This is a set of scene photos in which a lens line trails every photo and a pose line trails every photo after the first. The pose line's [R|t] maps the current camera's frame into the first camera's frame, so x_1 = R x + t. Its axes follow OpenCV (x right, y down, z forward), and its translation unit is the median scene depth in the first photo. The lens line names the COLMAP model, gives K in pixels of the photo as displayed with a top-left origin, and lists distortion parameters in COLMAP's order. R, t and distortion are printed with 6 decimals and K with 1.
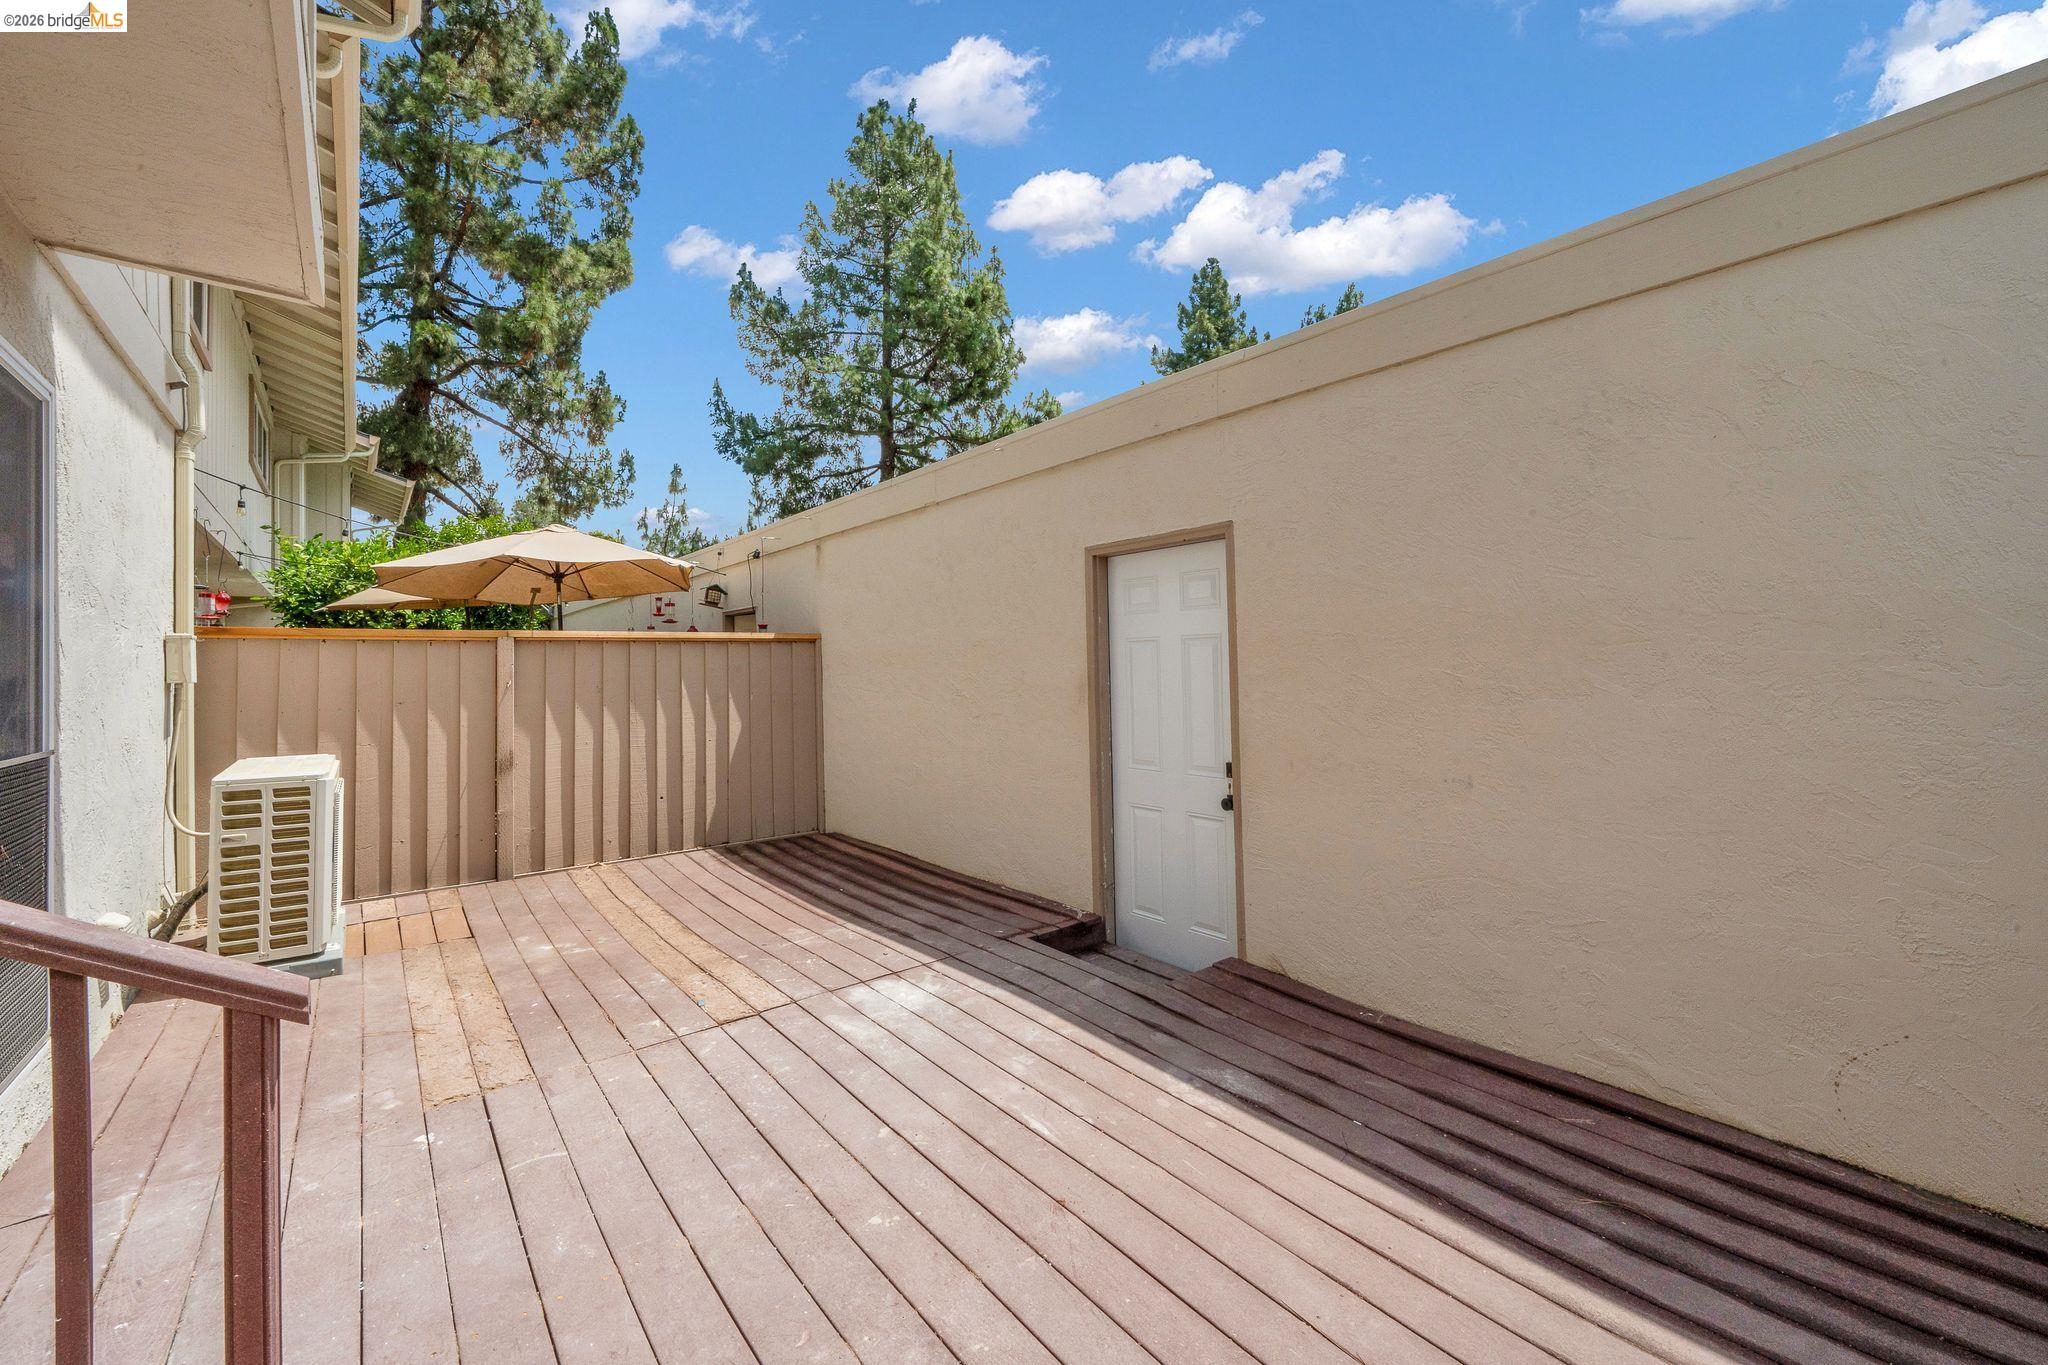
lens RADIAL K [[821.1, 0, 1044.3], [0, 821.1, 650.7], [0, 0, 1]] dist [-0.001201, -0.000156]
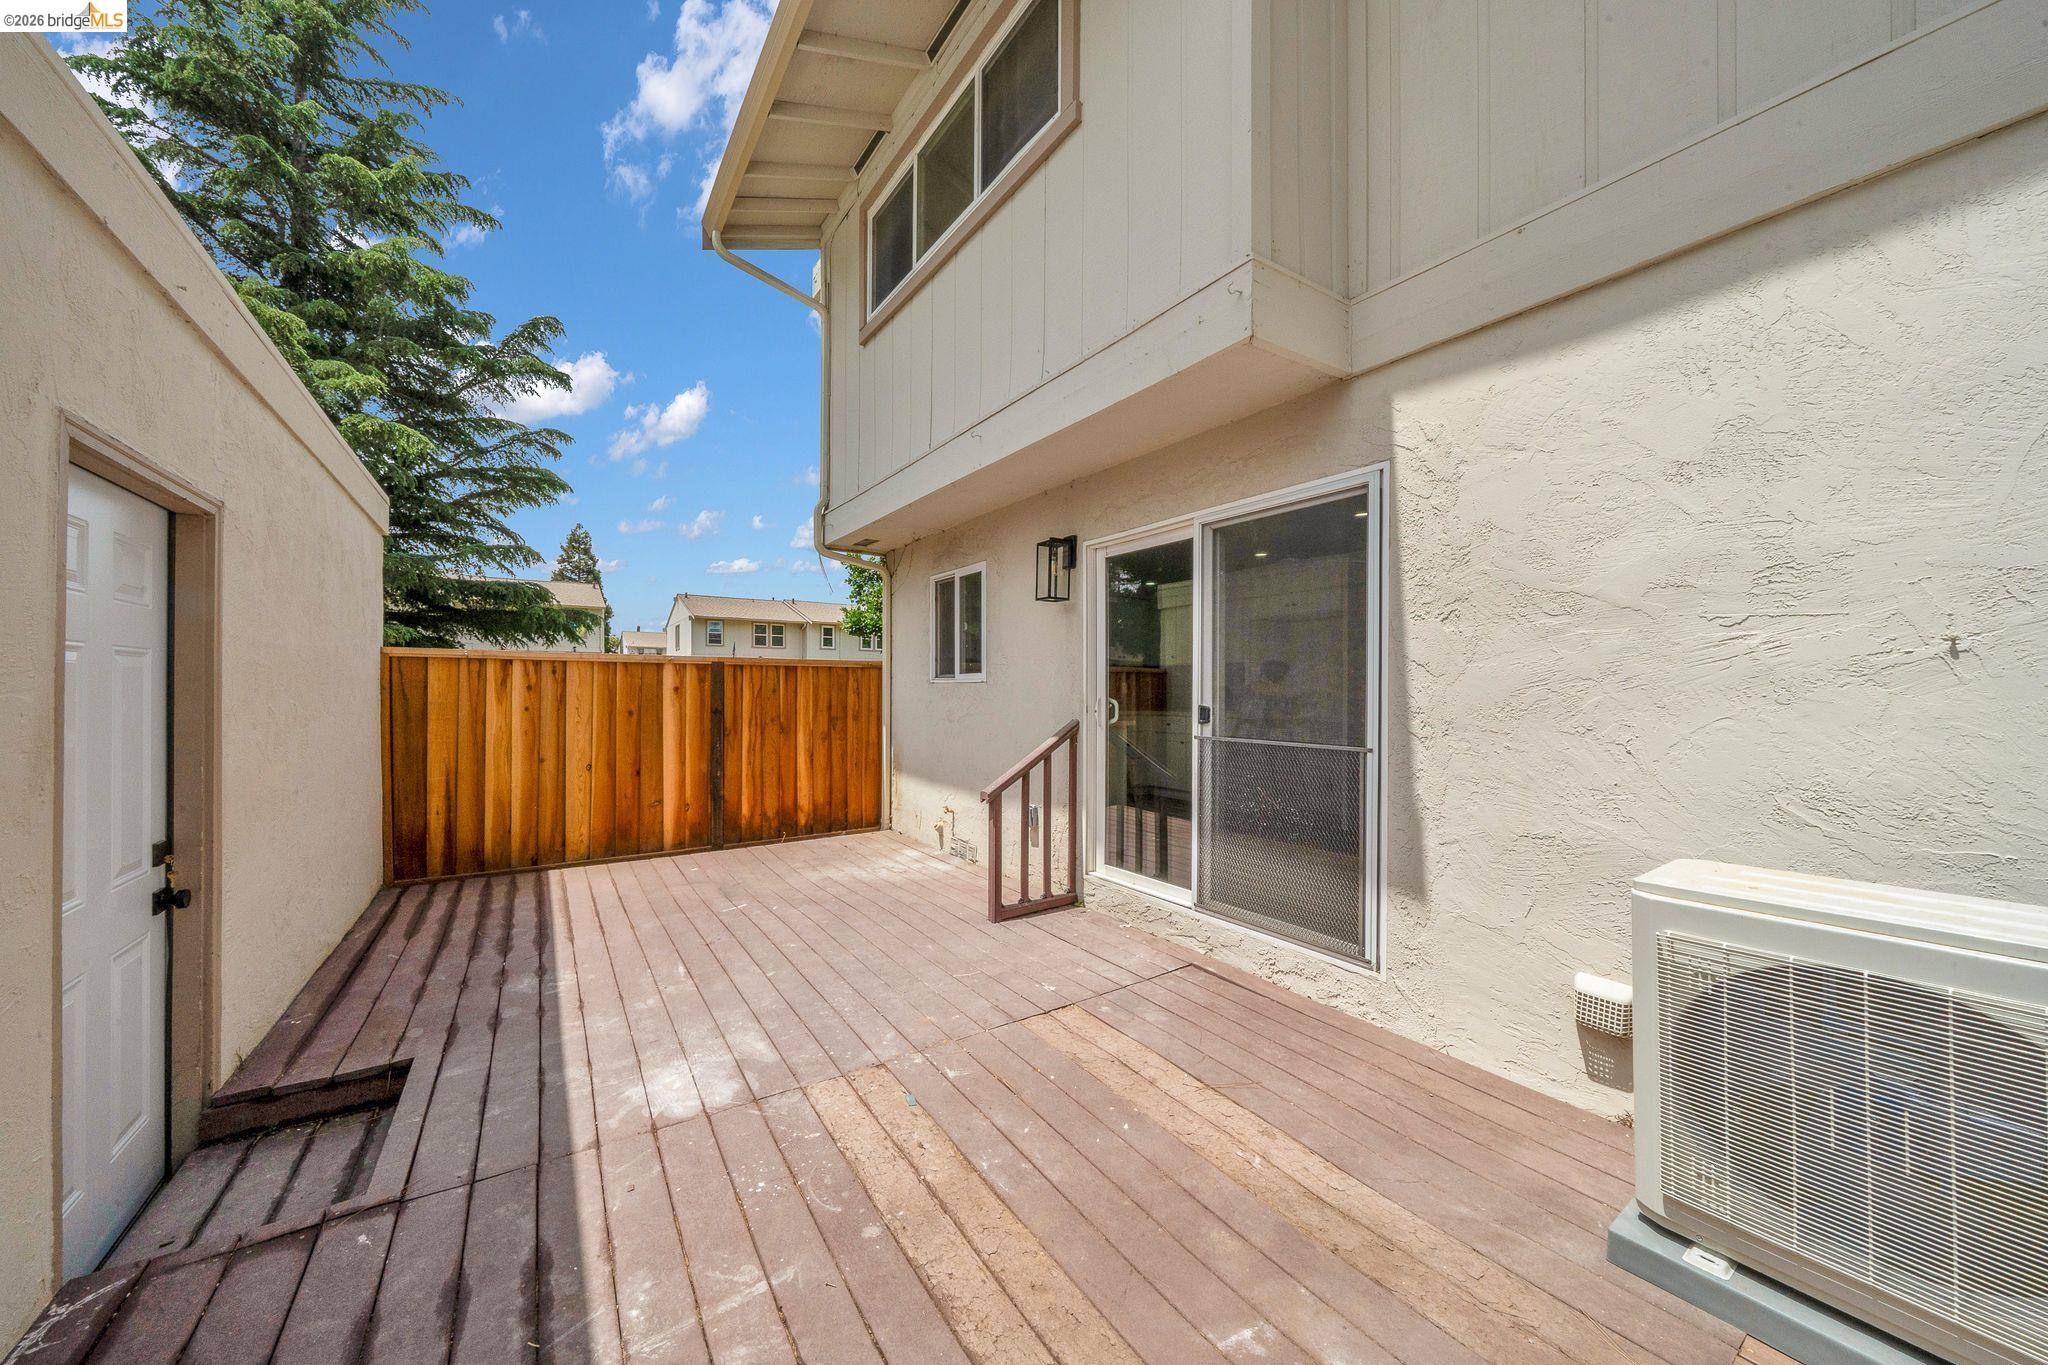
lens RADIAL K [[715.5, 0, 1010.9], [0, 715.5, 683.3], [0, 0, 1]] dist [-0.000978, 0.000015]
pose [[-0.994060, 0.015652, 0.107701, -0.548807], [0.012357, 0.999437, -0.031198, 0.034122], [-0.108129, -0.029681, -0.993694, 1.564142]]
